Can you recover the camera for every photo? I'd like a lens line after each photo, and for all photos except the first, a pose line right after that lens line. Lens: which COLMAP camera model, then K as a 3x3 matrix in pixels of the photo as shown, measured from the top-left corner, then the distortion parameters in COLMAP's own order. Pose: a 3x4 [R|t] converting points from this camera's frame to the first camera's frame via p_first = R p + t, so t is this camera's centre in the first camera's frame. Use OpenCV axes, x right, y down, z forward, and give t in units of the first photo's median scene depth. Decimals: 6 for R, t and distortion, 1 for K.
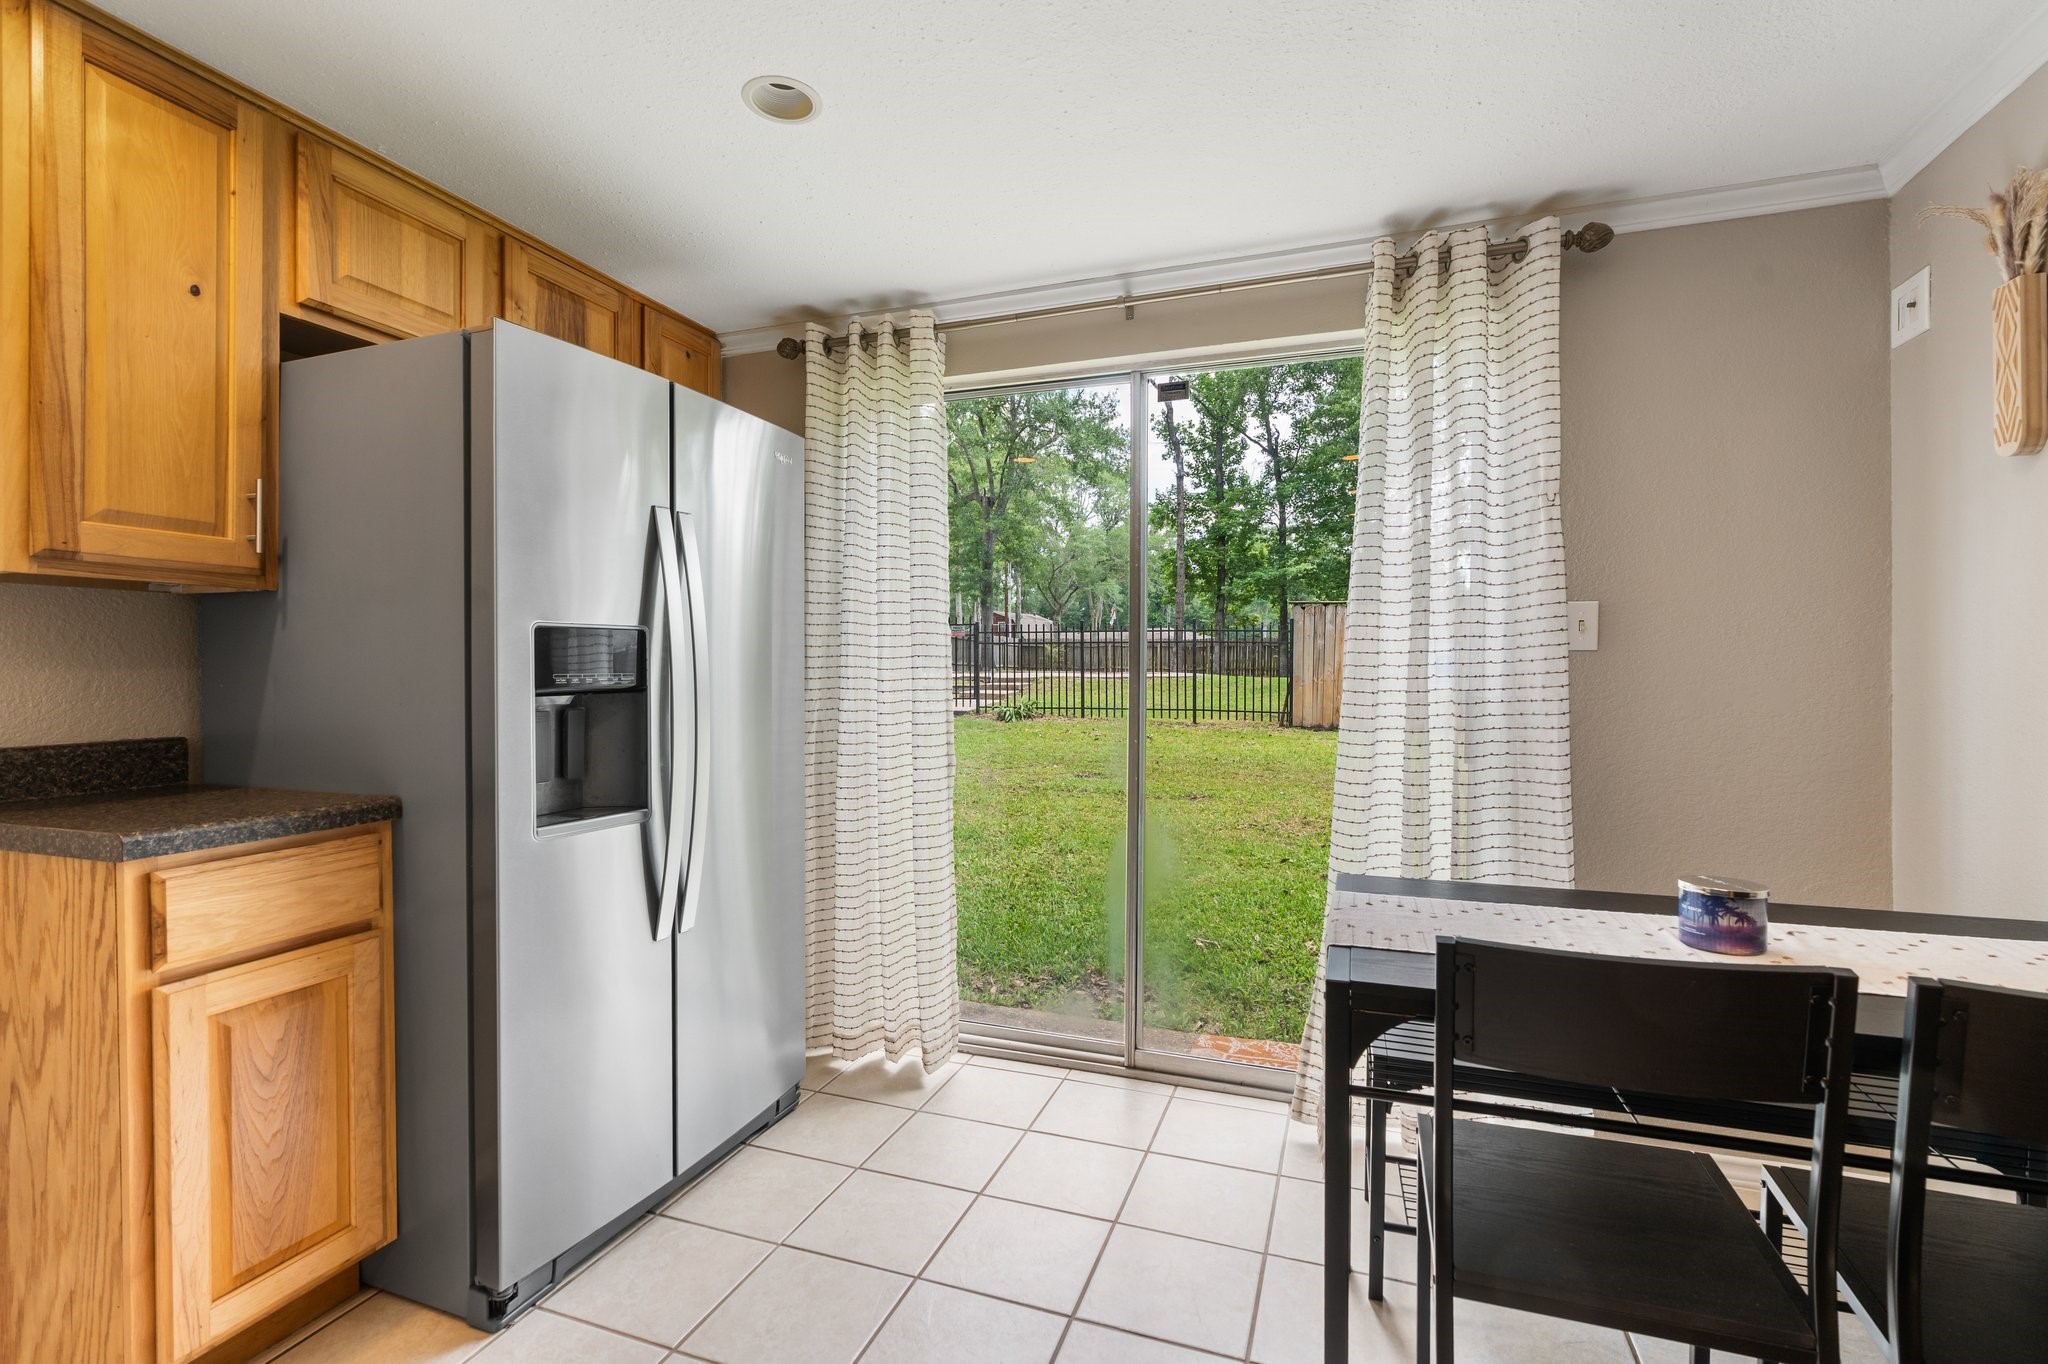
lens RADIAL K [[934.1, 0, 1023.7], [0, 934.1, 683.0], [0, 0, 1]] dist [-0.011721, 0.003198]
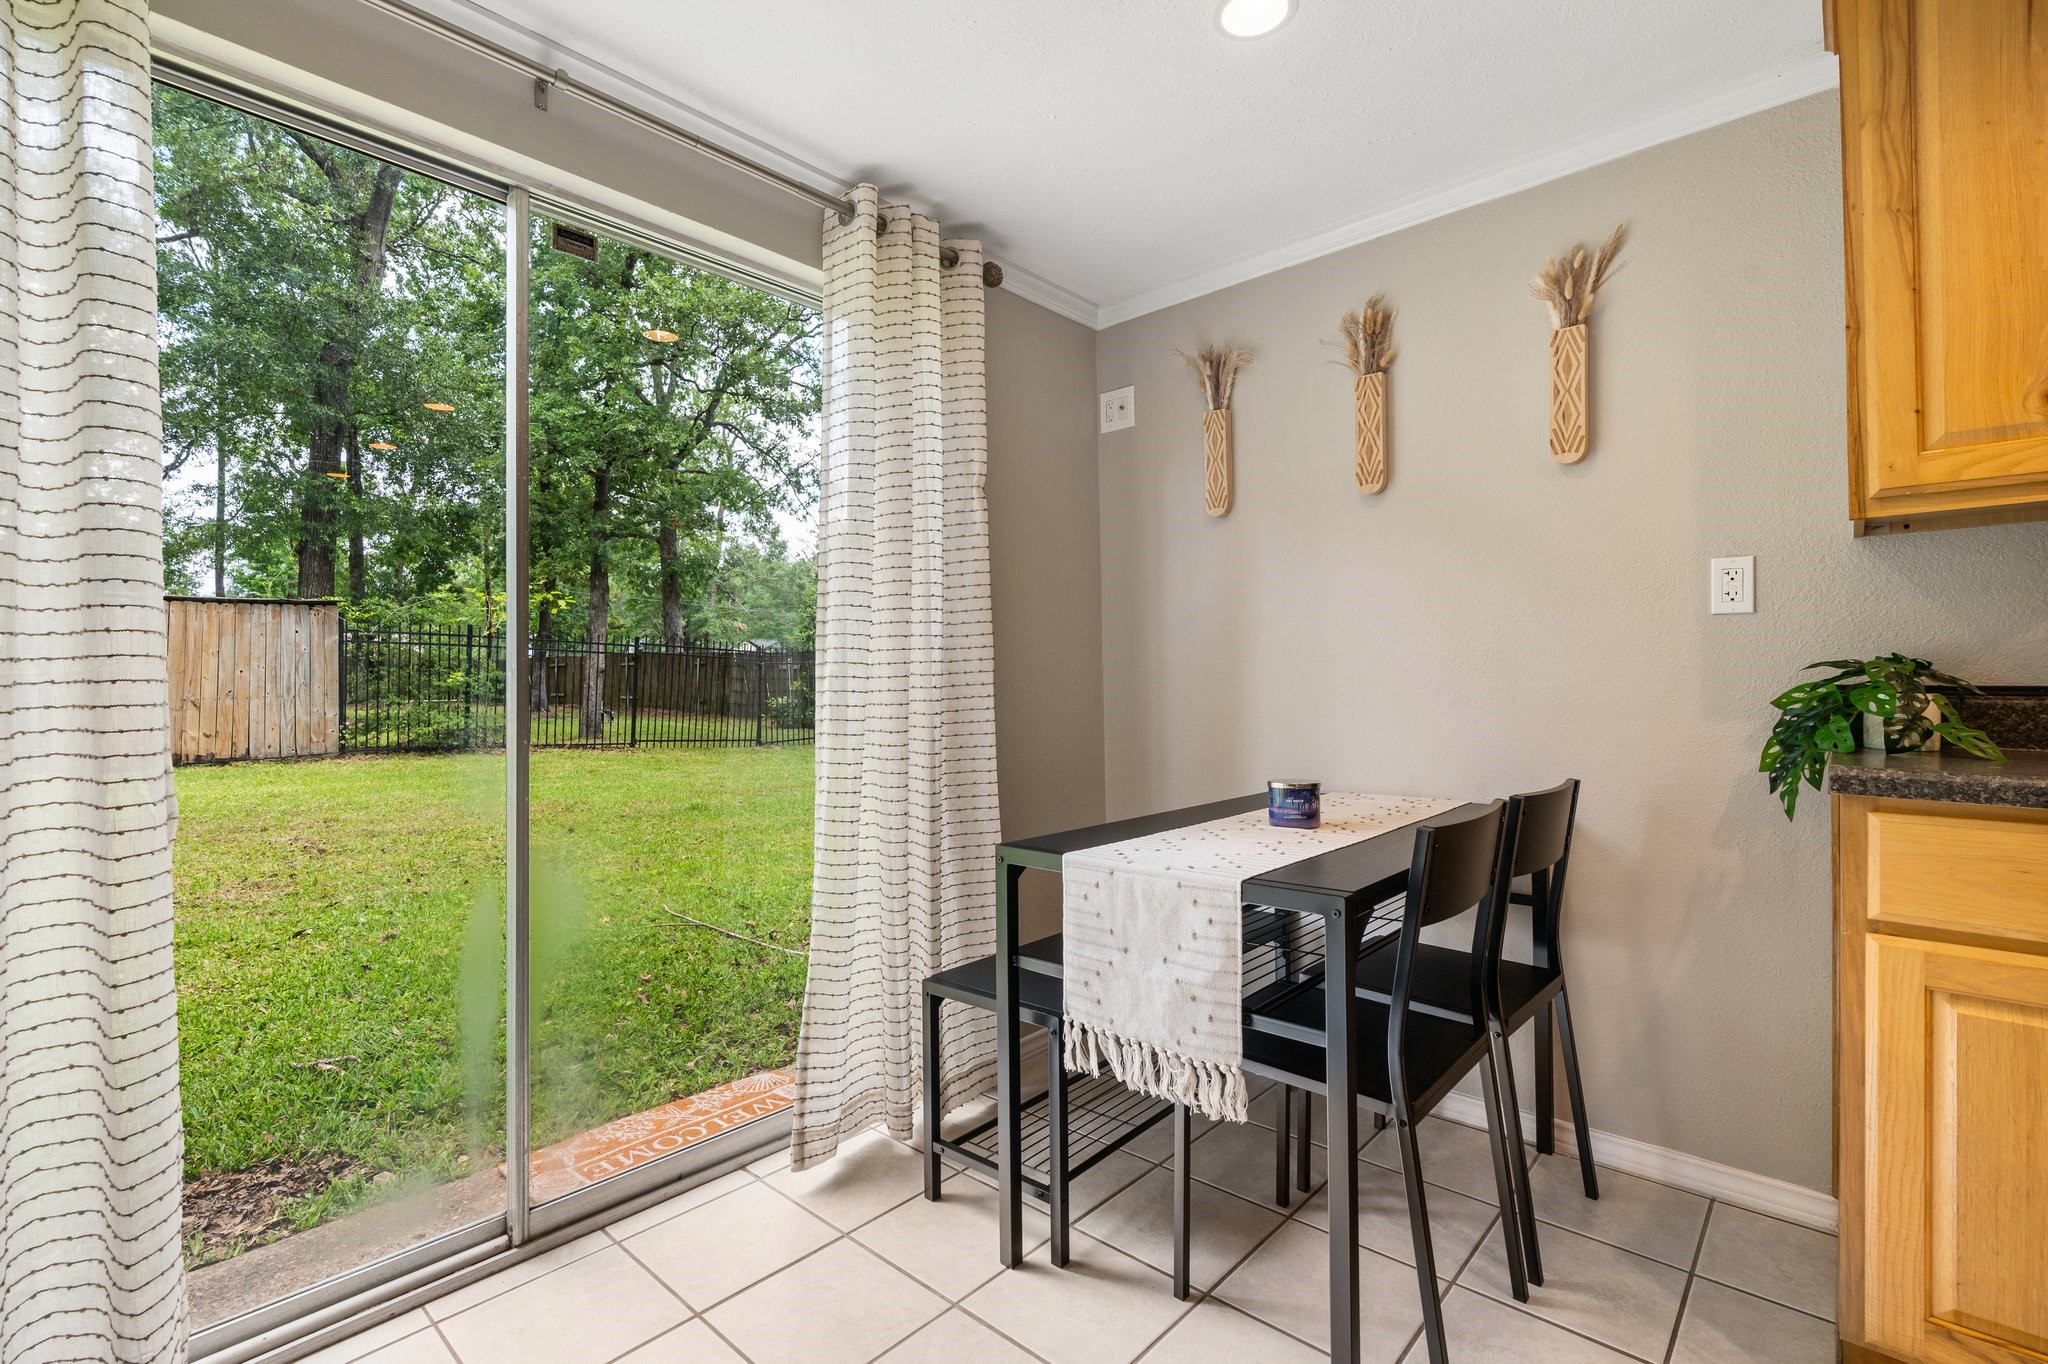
lens RADIAL K [[934.1, 0, 1020.2], [0, 934.1, 691.8], [0, 0, 1]] dist [-0.011721, 0.003198]
pose [[0.357958, -0.005525, 0.933721, -0.438114], [0.024287, 0.999699, -0.003395, 0.046224], [-0.933422, 0.023892, 0.357984, 0.523608]]
